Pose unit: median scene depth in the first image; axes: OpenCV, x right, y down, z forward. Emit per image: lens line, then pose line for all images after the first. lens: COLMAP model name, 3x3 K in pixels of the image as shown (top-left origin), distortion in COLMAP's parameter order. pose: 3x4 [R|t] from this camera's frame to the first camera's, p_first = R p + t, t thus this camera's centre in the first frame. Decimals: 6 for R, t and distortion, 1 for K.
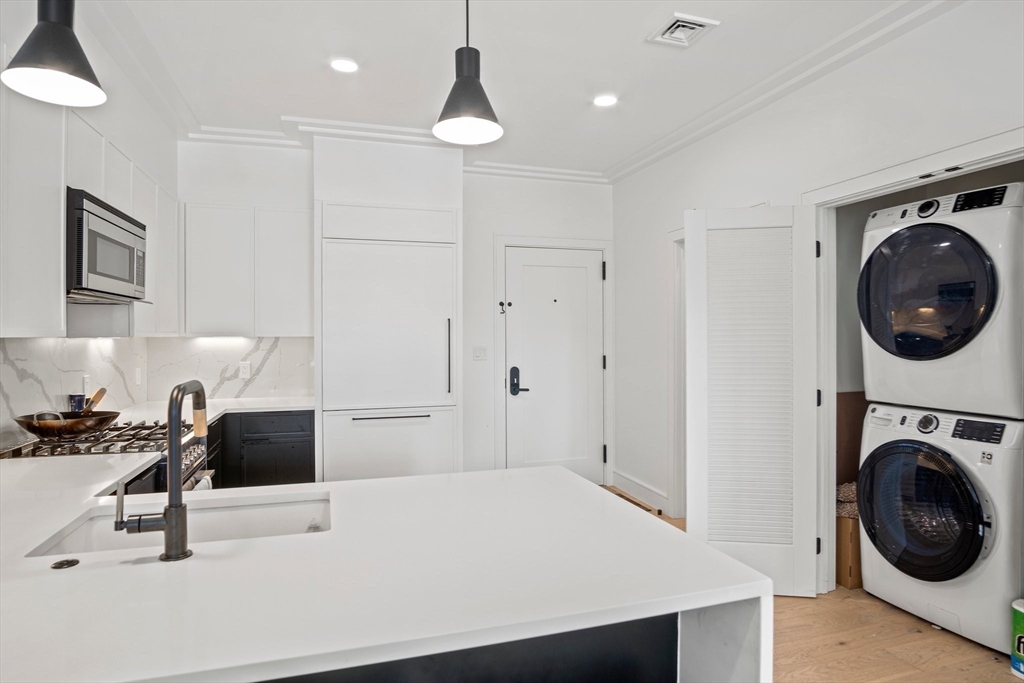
lens RADIAL K [[580.5, 0, 512.0], [0, 580.5, 341.5], [0, 0, 1]] dist [-0.017117, 0.001826]
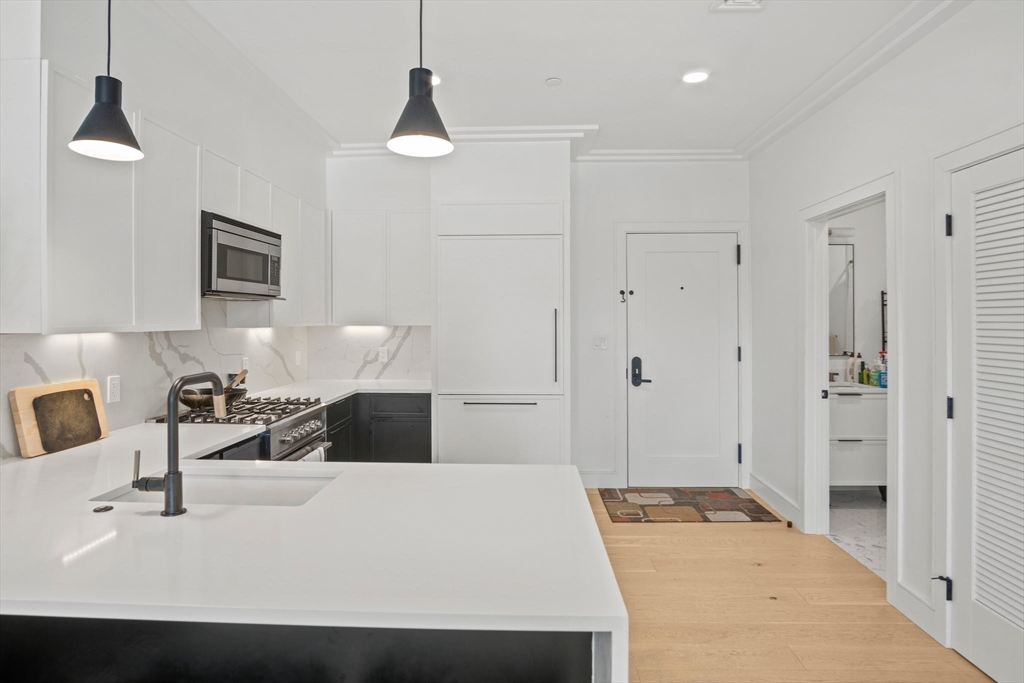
lens RADIAL K [[579.8, 0, 508.7], [0, 579.8, 322.5], [0, 0, 1]] dist [-0.020577, 0.000918]
pose [[0.941775, 0.003975, -0.336221, 0.174605], [-0.005089, 0.999984, -0.002432, -0.014400], [0.336206, 0.004002, 0.941780, 0.021080]]
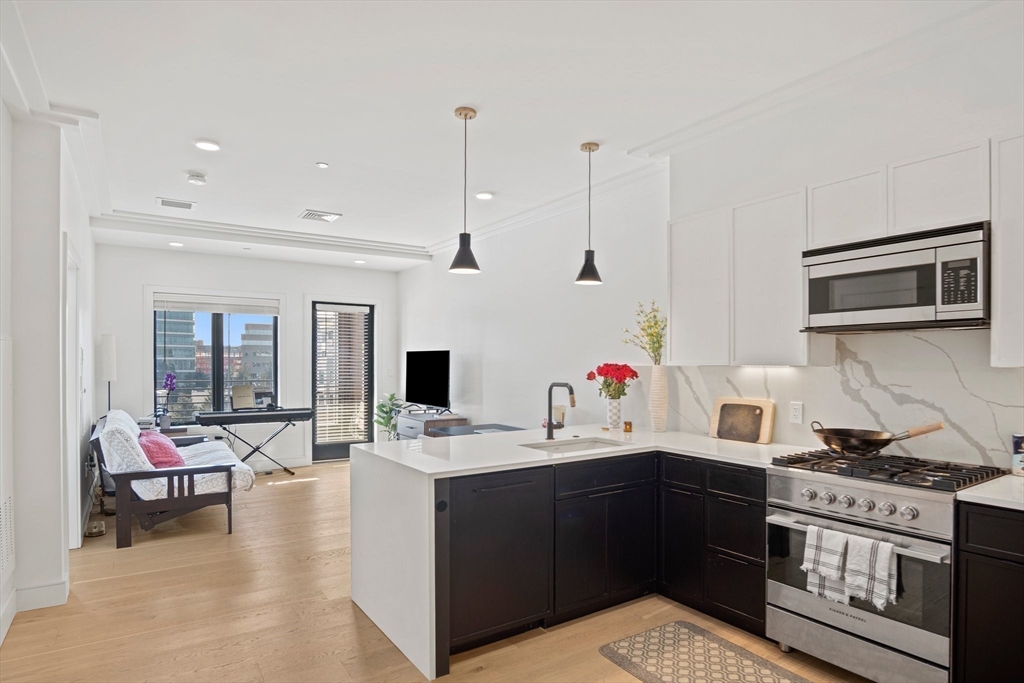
lens RADIAL K [[566.0, 0, 512.5], [0, 566.0, 368.9], [0, 0, 1]] dist [-0.027339, 0.001604]
pose [[-0.957904, 0.003573, -0.287067, 0.143745], [-0.002064, 0.999811, 0.019334, -0.014508], [0.287082, 0.019113, -0.957715, 1.236277]]
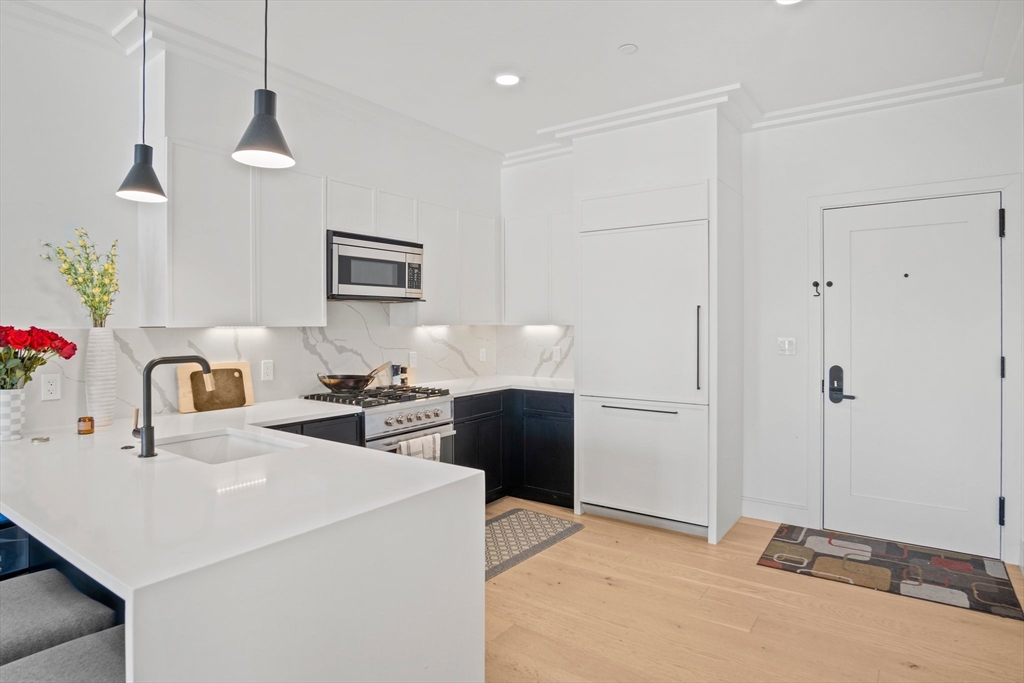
lens RADIAL K [[574.2, 0, 512.3], [0, 574.2, 331.4], [0, 0, 1]] dist [-0.015816, 0.000966]
pose [[0.601818, 0.013396, -0.798521, 0.470413], [-0.007882, 0.999910, 0.010834, -0.008638], [0.798594, -0.000226, 0.601870, 0.282463]]
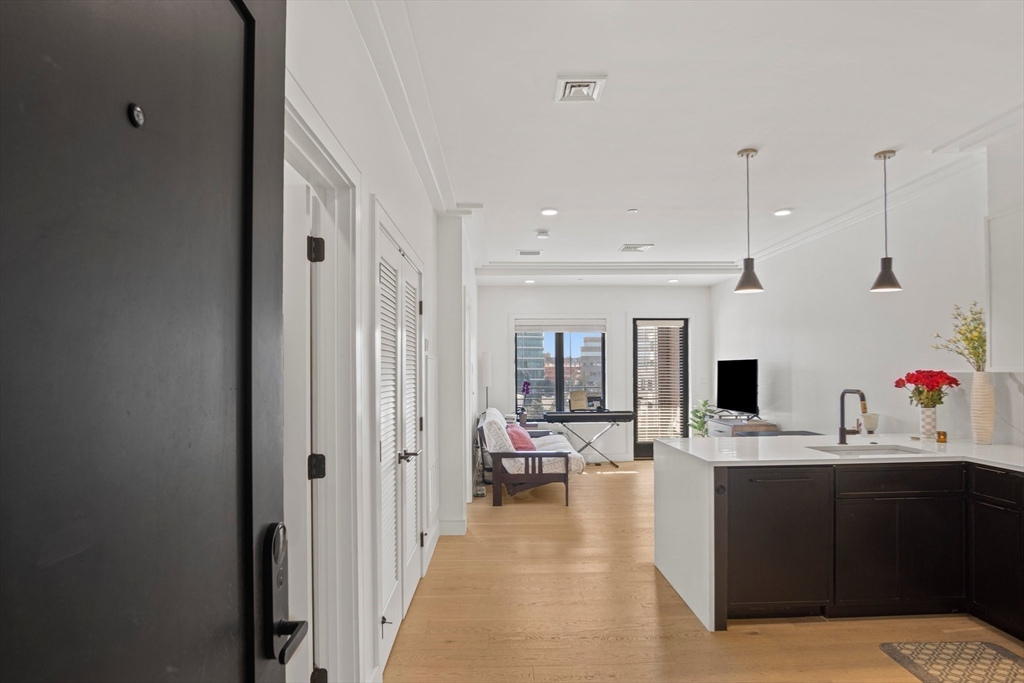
lens RADIAL K [[552.4, 0, 510.6], [0, 552.4, 369.4], [0, 0, 1]] dist [-0.040442, 0.000020]
pose [[-0.959707, 0.010159, 0.280818, 0.098551], [0.011283, 0.999933, 0.002386, -0.016988], [-0.280775, 0.005459, -0.959758, 1.416585]]
